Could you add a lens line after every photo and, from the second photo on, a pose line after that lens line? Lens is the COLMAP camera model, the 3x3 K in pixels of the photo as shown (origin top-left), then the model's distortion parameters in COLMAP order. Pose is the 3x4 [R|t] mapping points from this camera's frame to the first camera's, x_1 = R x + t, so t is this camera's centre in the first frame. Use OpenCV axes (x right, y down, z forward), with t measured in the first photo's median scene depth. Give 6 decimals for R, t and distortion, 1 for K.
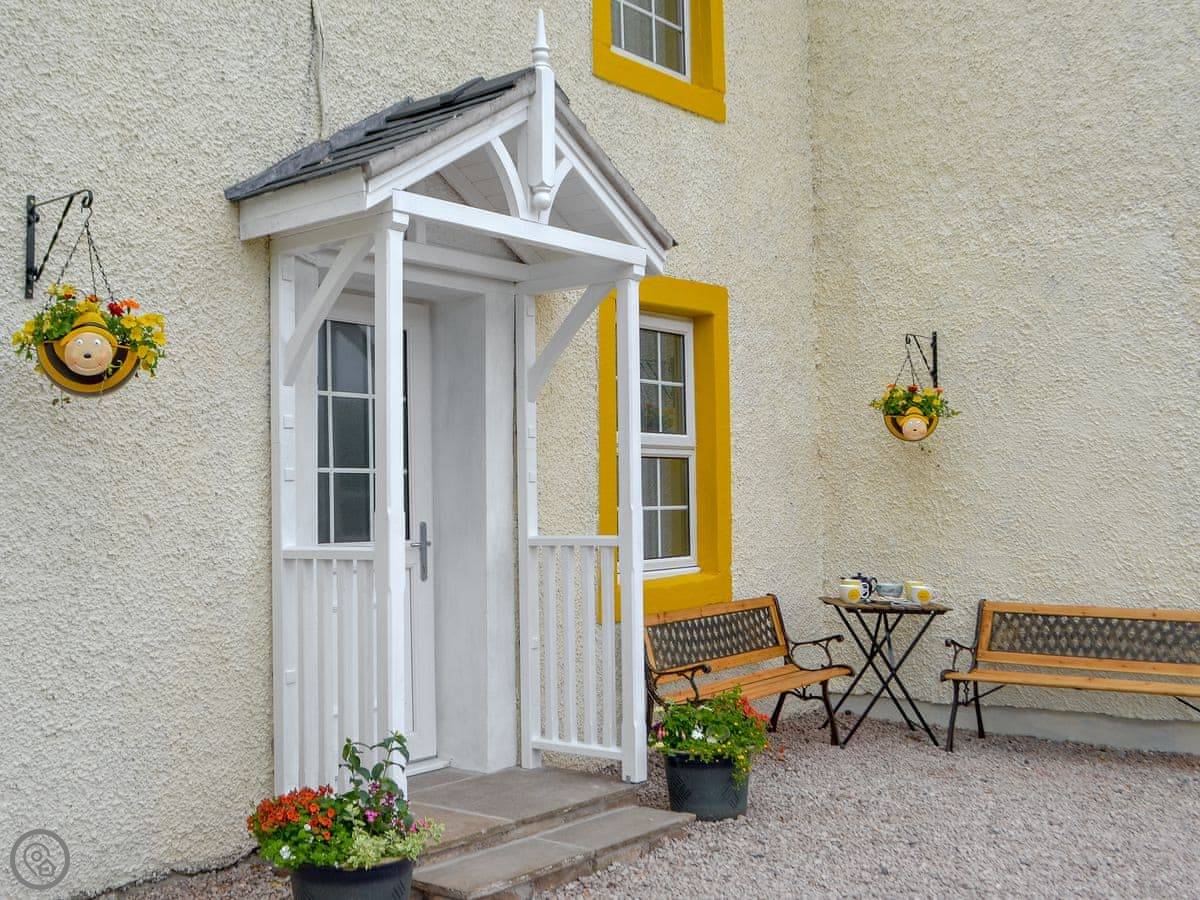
lens RADIAL K [[1395.3, 0, 600.1], [0, 1395.3, 420.4], [0, 0, 1]] dist [-0.085966, -0.008966]
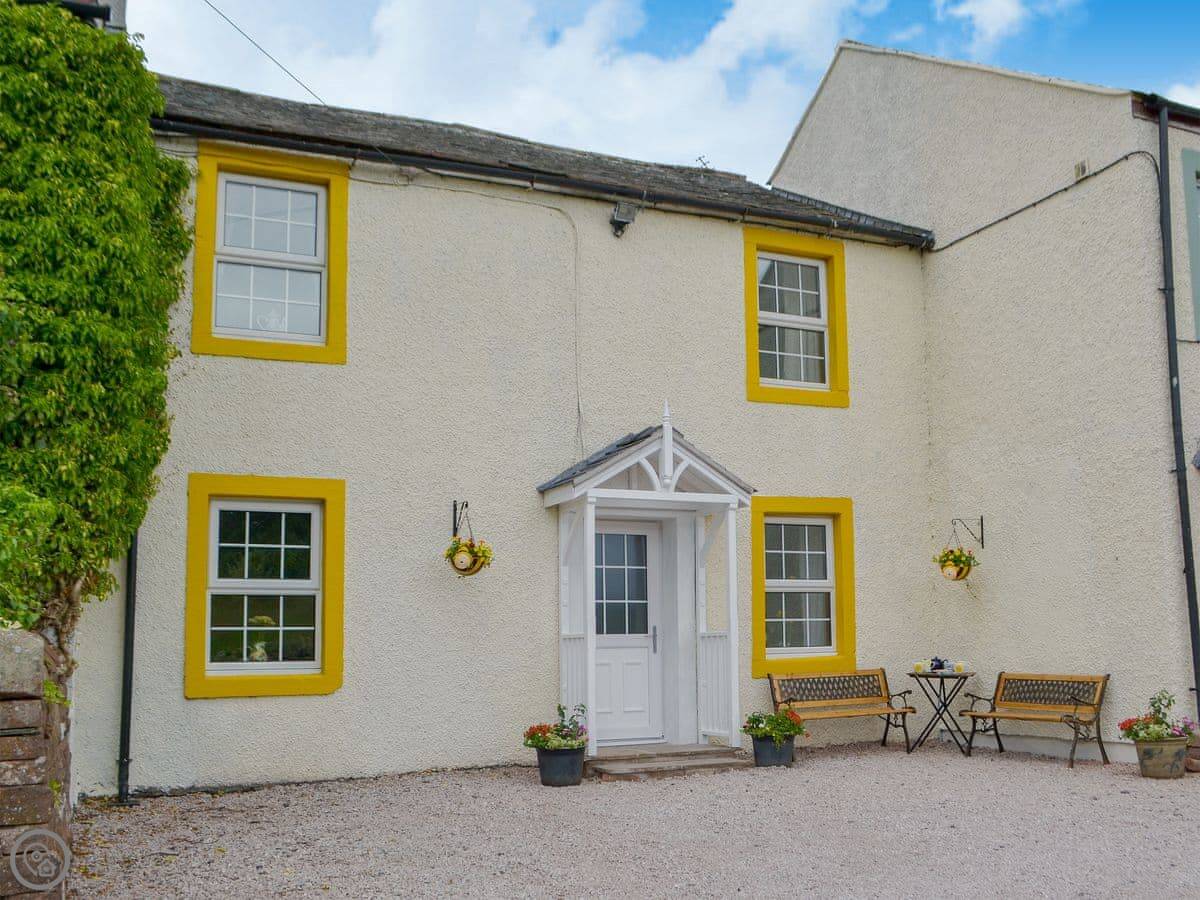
lens RADIAL K [[1090.7, 0, 600.0], [0, 1090.7, 450.0], [0, 0, 1]] dist [-0.069531, -0.001163]
pose [[0.916071, -0.067597, -0.395278, 0.414755], [0.025472, 0.993509, -0.110869, -0.009969], [0.400206, 0.091495, 0.911846, -0.505174]]
